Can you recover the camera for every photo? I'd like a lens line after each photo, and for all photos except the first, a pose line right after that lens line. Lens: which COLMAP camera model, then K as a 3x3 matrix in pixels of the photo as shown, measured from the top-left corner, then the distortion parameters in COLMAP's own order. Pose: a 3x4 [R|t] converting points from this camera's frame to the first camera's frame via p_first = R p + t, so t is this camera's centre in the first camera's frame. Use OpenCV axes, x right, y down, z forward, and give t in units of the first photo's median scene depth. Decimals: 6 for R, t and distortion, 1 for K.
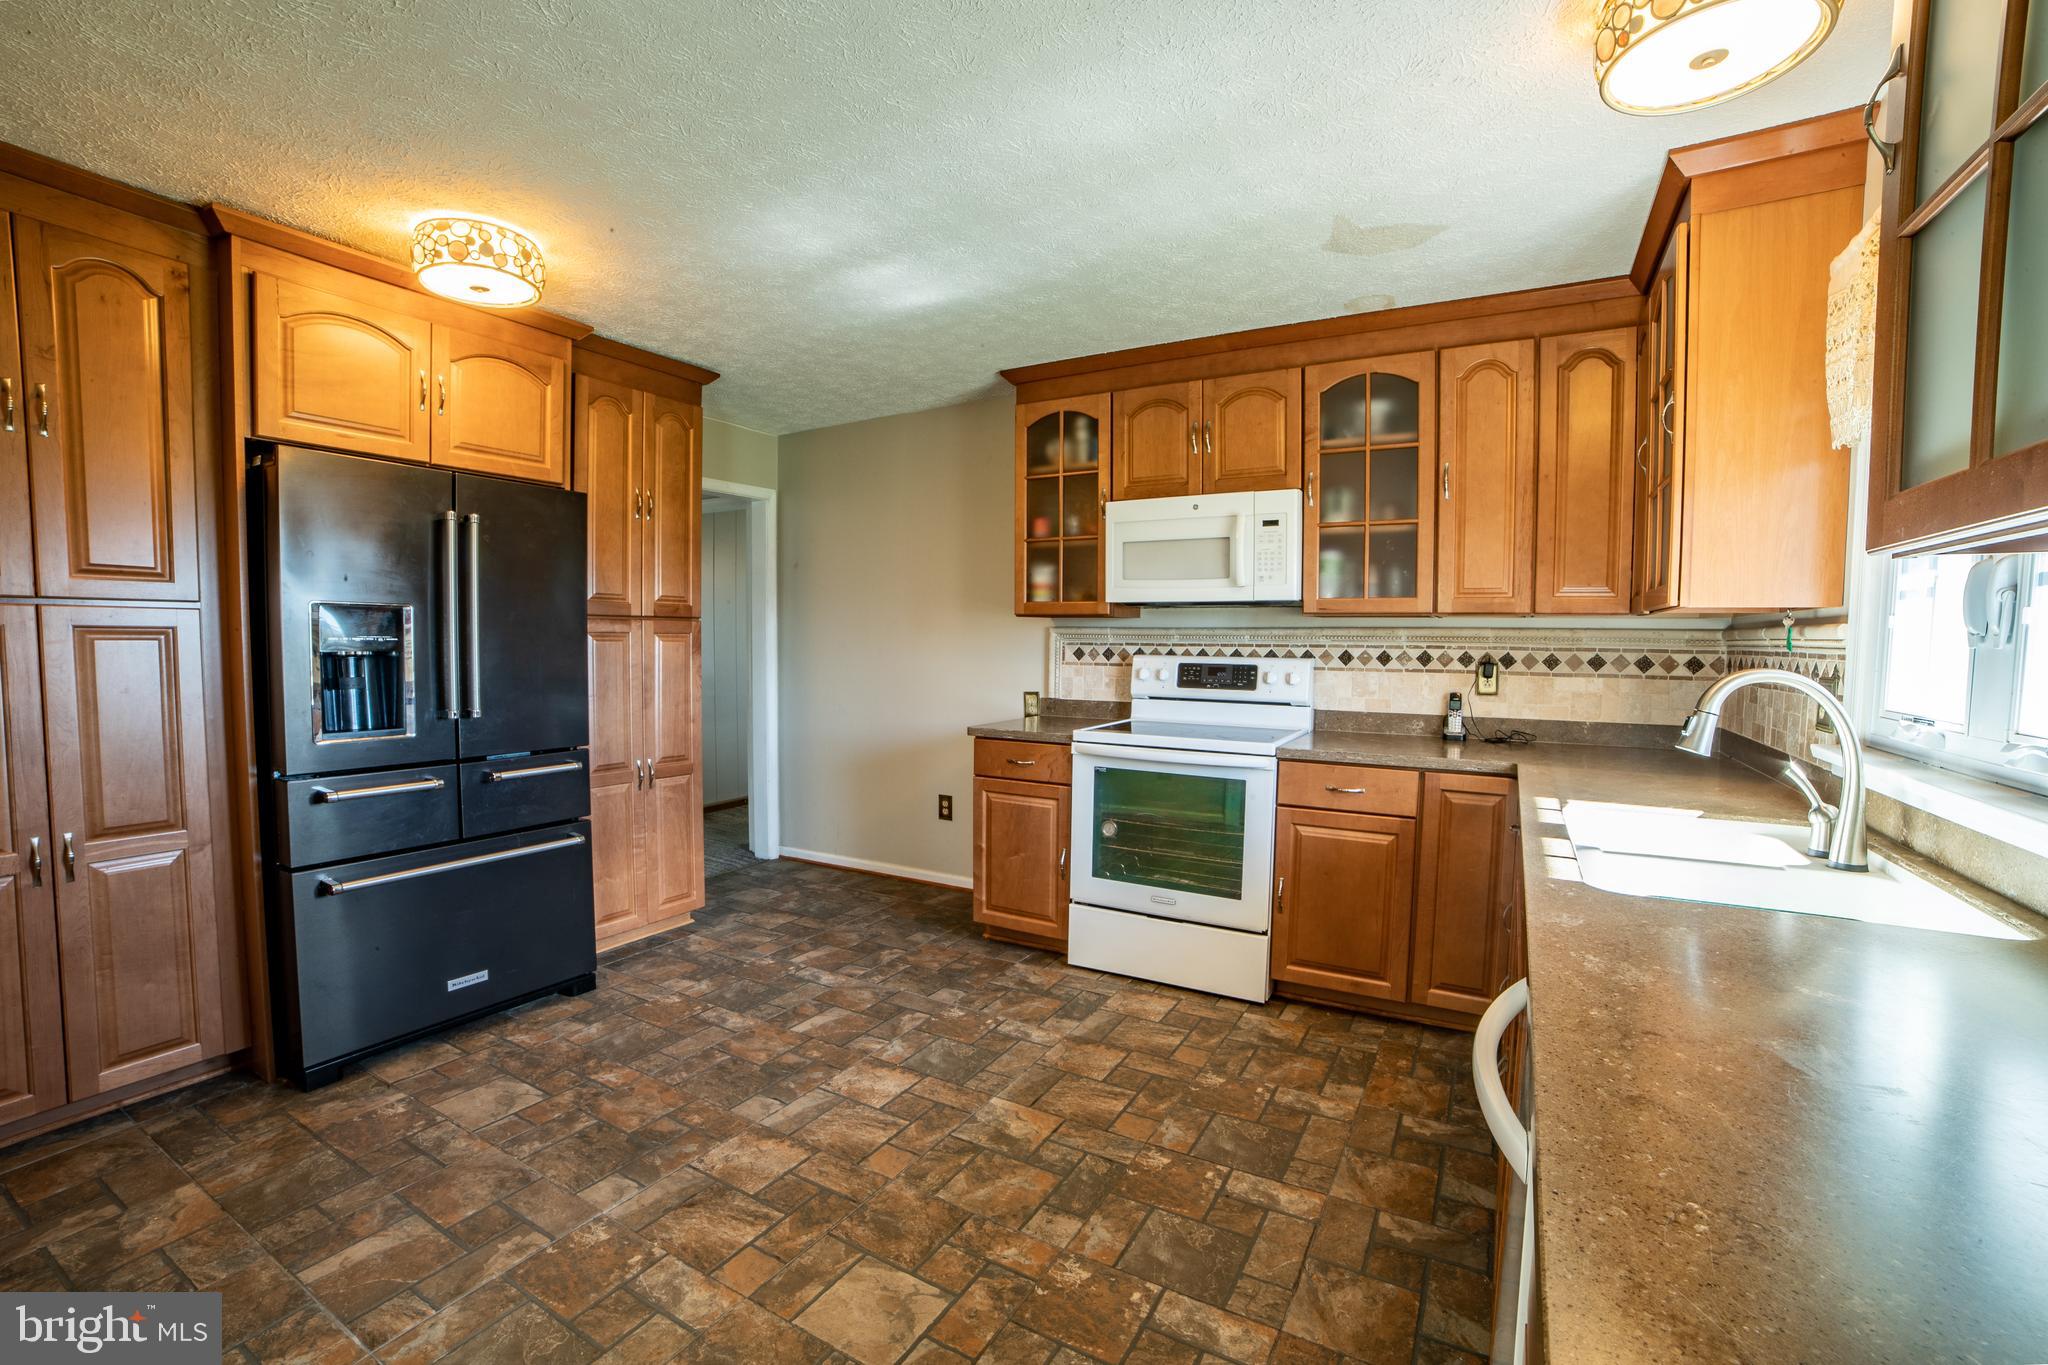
lens RADIAL K [[848.4, 0, 1019.6], [0, 848.4, 678.9], [0, 0, 1]] dist [-0.022967, 0.000879]
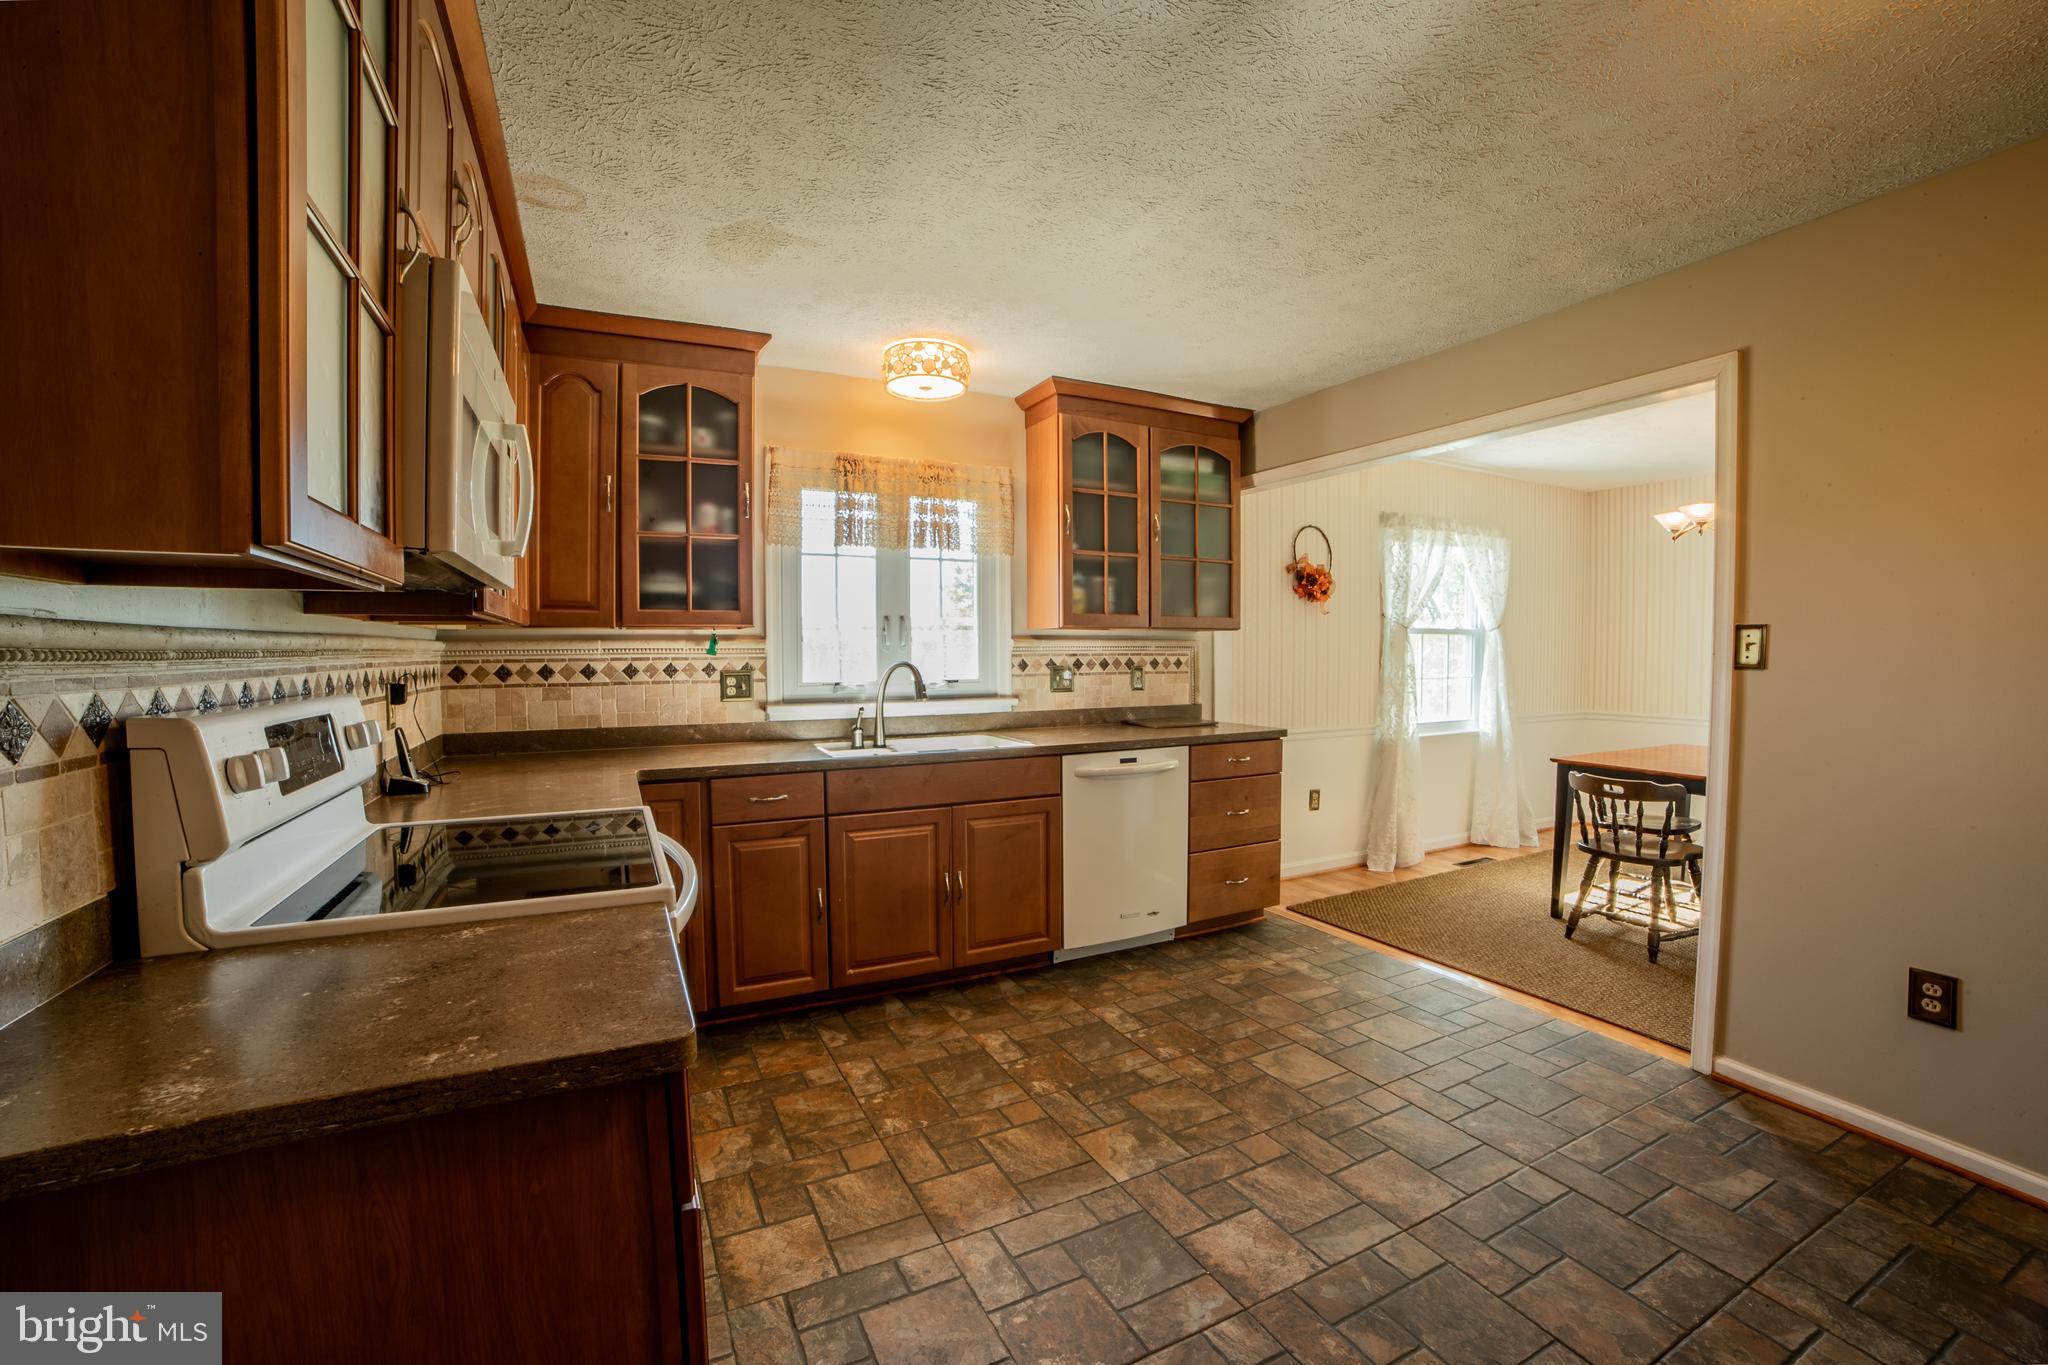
lens RADIAL K [[848.4, 0, 1051.8], [0, 848.4, 659.0], [0, 0, 1]] dist [-0.022967, 0.000879]
pose [[-0.848835, -0.008849, 0.528584, -0.441860], [0.020190, 0.998588, 0.049141, -0.085319], [-0.528273, 0.052385, -0.847457, 1.826498]]
